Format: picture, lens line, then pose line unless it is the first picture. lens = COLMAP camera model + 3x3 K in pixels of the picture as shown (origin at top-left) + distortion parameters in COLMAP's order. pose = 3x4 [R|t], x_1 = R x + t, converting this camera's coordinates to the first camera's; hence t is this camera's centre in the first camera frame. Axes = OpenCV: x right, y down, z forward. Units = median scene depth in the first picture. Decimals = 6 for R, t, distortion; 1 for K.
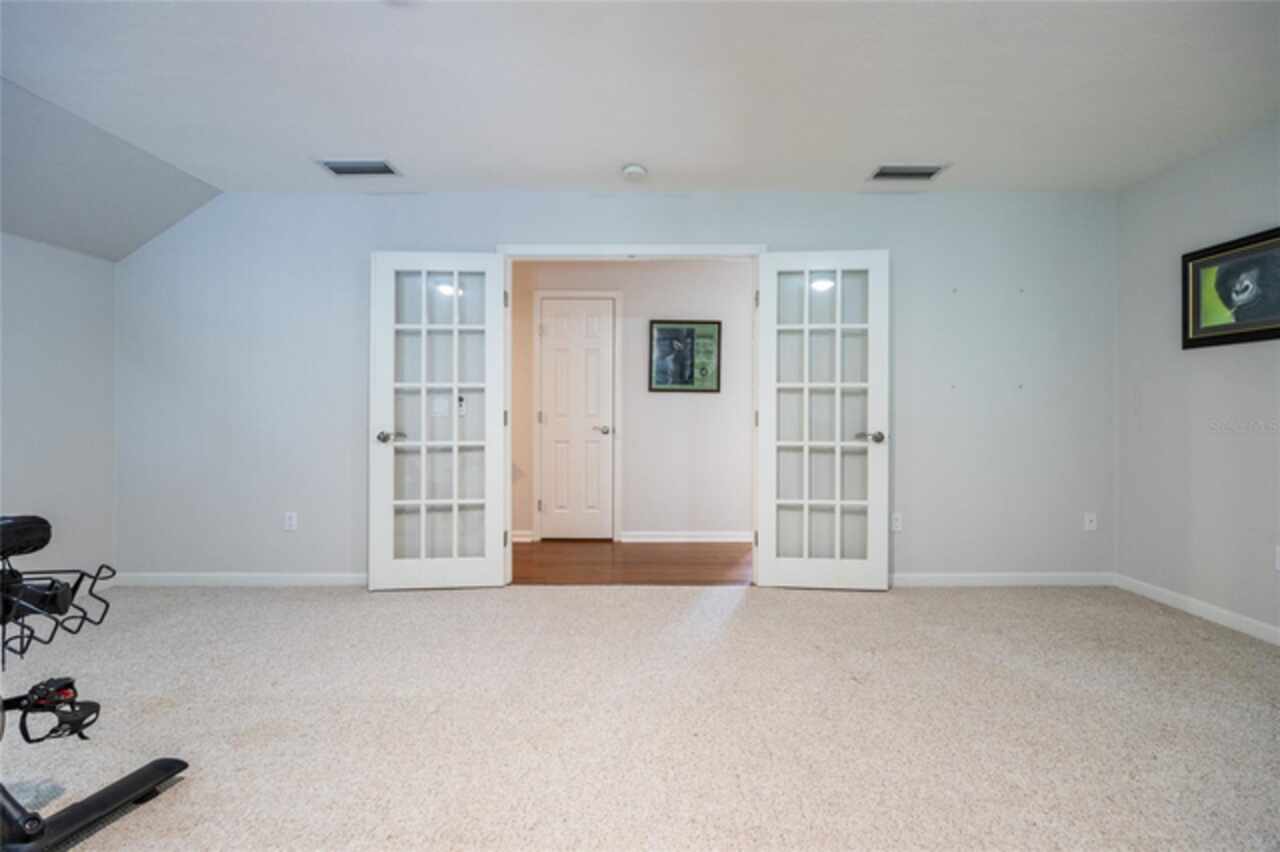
lens RADIAL K [[493.6, 0, 640.9], [0, 493.6, 413.1], [0, 0, 1]] dist [-0.000651, -0.000127]
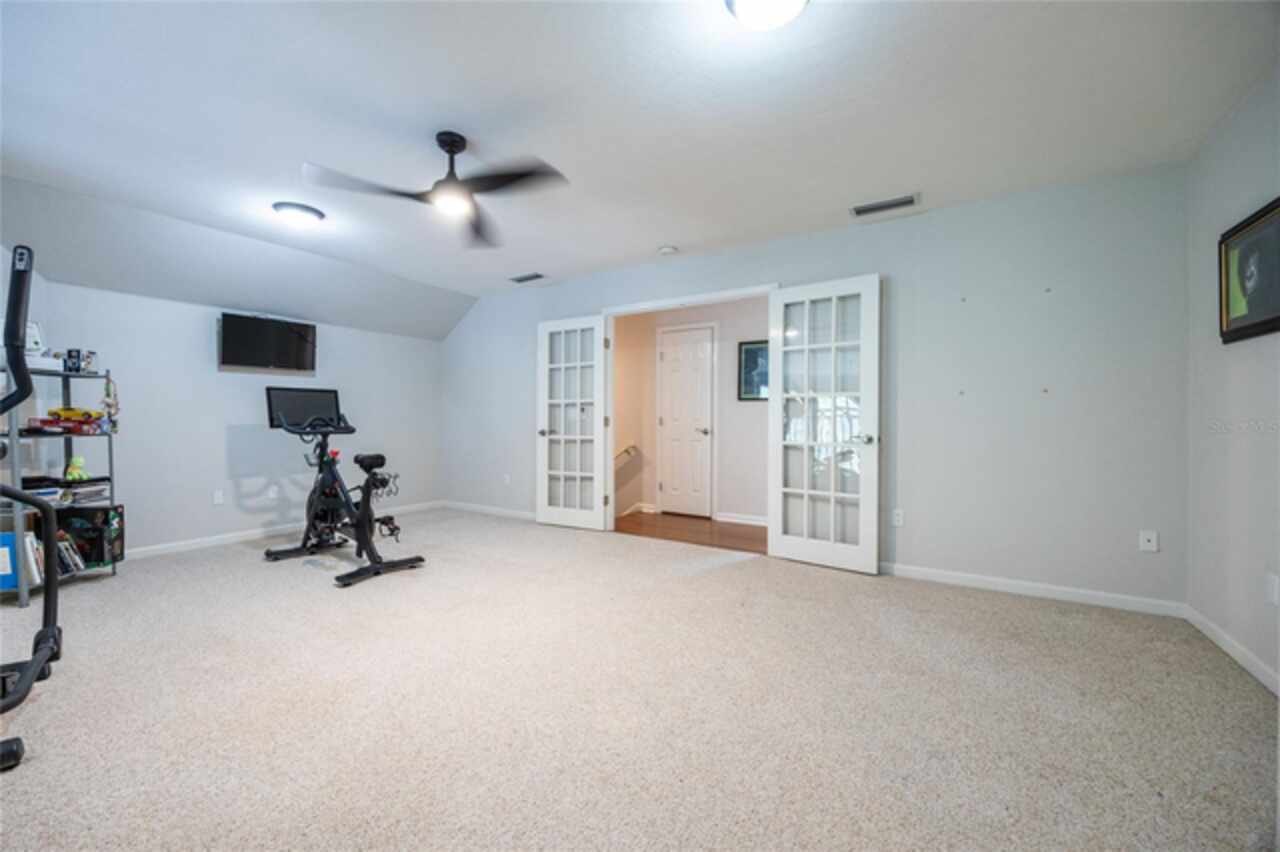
lens RADIAL K [[505.5, 0, 626.9], [0, 505.5, 419.1], [0, 0, 1]] dist [-0.001230, -0.000043]
pose [[0.837228, 0.000710, -0.546853, 0.648096], [0.001263, 0.999994, 0.003231, -0.002890], [0.546852, -0.003395, 0.837222, -0.280014]]
